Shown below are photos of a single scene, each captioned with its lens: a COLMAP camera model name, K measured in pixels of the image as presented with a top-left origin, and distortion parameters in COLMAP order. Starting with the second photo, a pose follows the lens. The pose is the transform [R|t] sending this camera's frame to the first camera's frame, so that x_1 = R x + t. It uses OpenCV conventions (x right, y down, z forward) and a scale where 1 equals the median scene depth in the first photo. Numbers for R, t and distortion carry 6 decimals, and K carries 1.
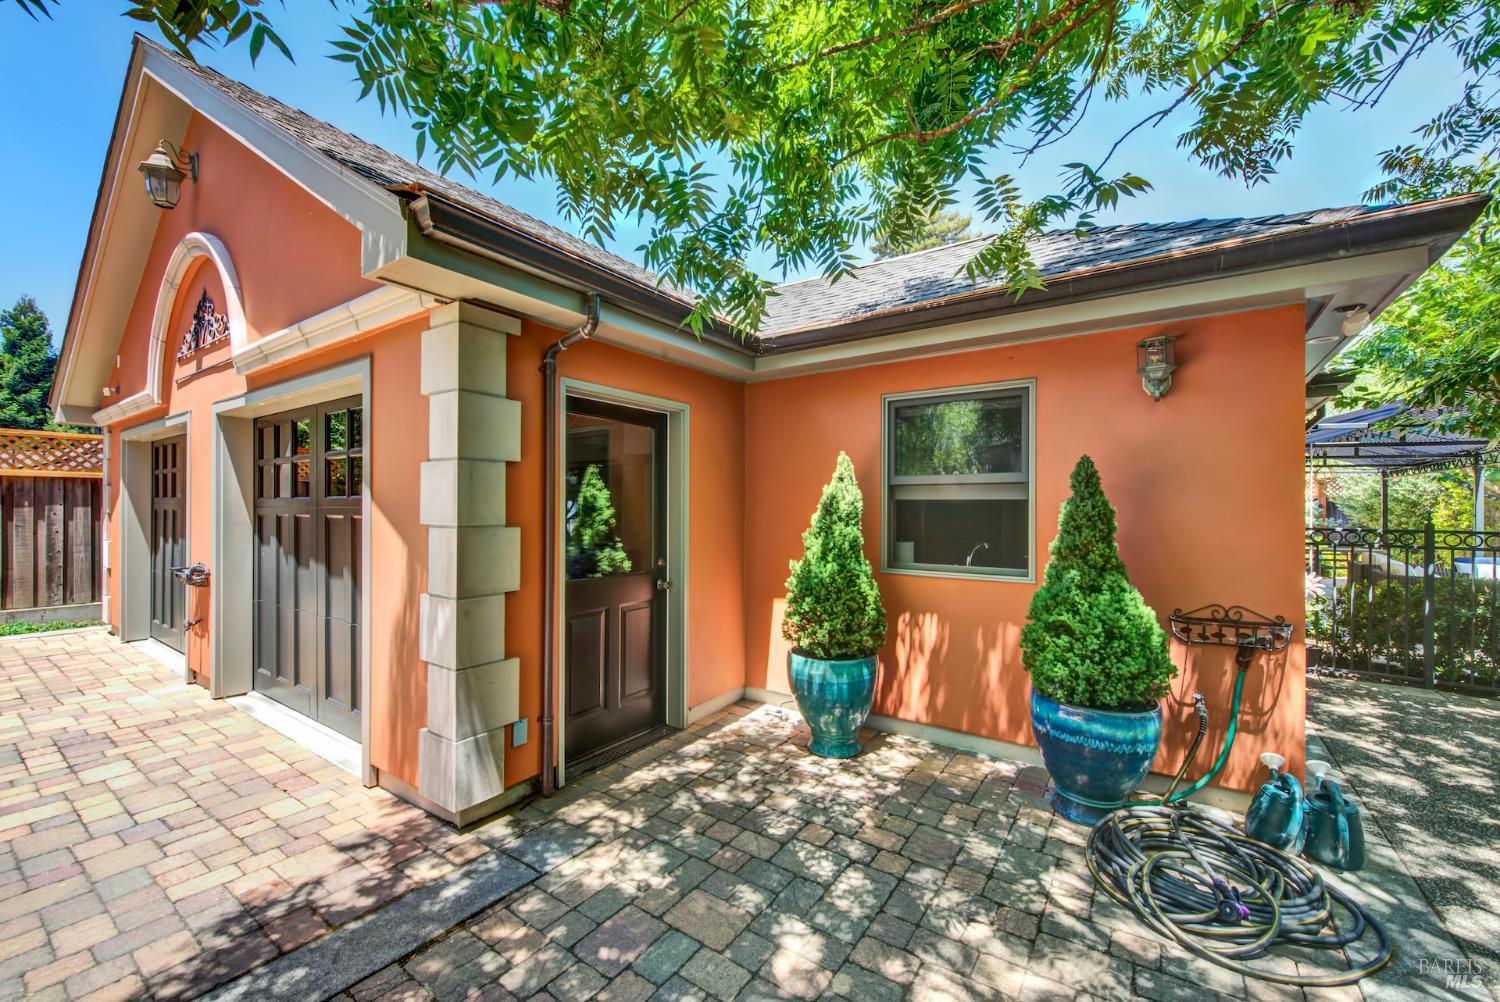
lens RADIAL K [[601.5, 0, 755.9], [0, 601.5, 504.9], [0, 0, 1]] dist [0.002814, -0.001888]
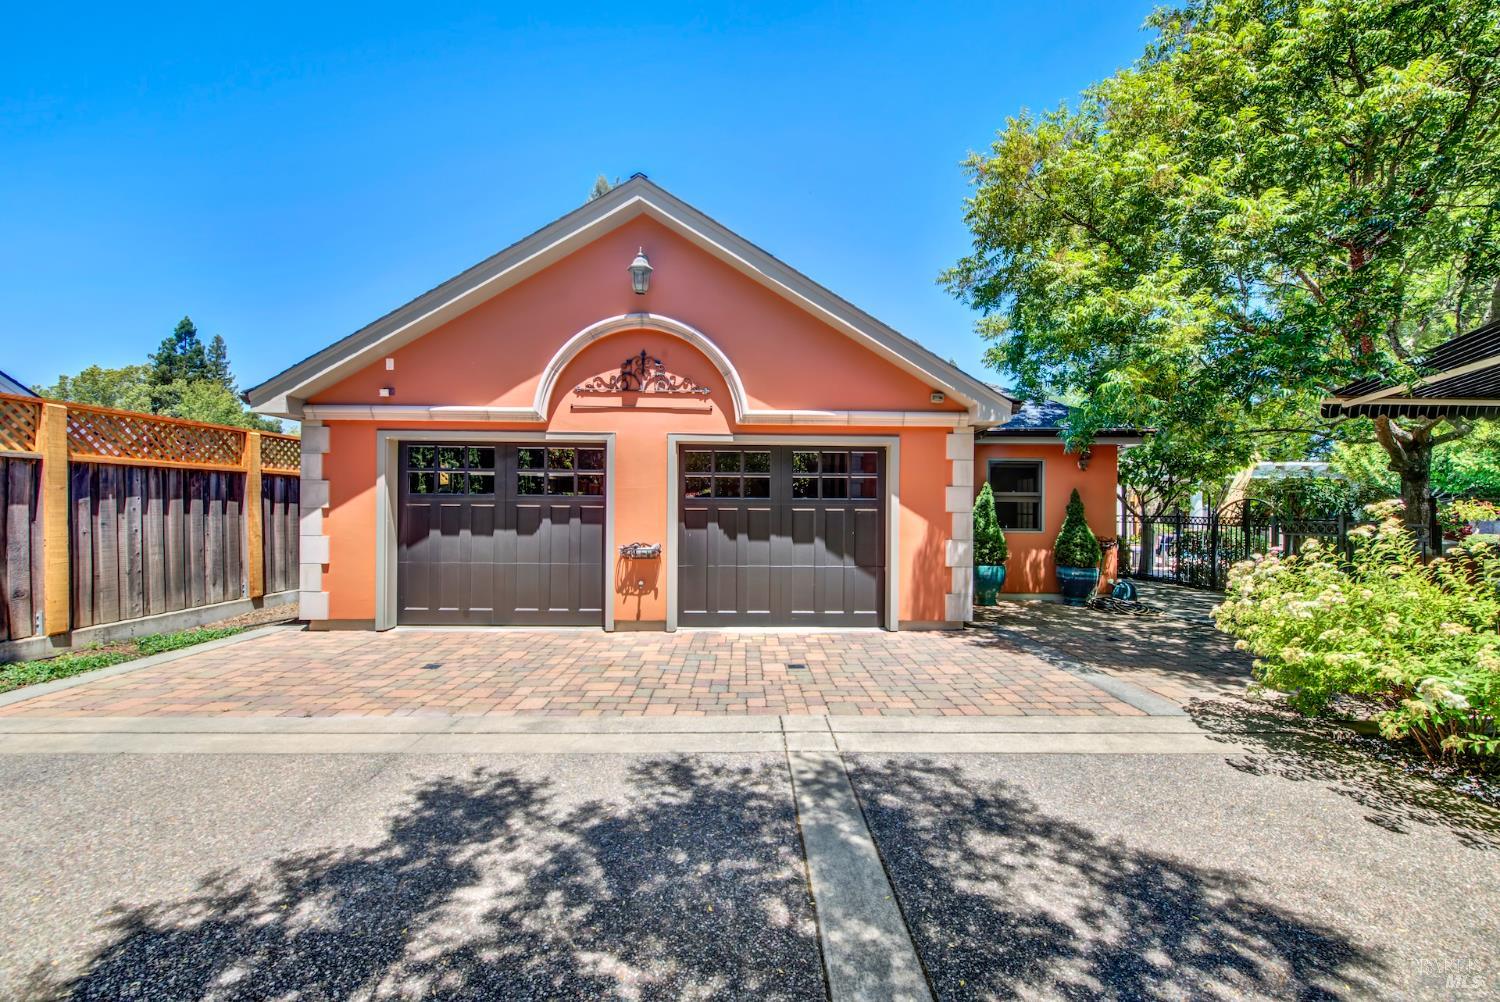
lens RADIAL K [[601.5, 0, 754.2], [0, 601.5, 505.4], [0, 0, 1]] dist [0.002814, -0.001888]
pose [[0.808392, 0.002324, 0.588640, -0.967197], [-0.007806, 0.999947, 0.006773, -0.001830], [-0.588593, -0.010070, 0.808367, -0.191687]]
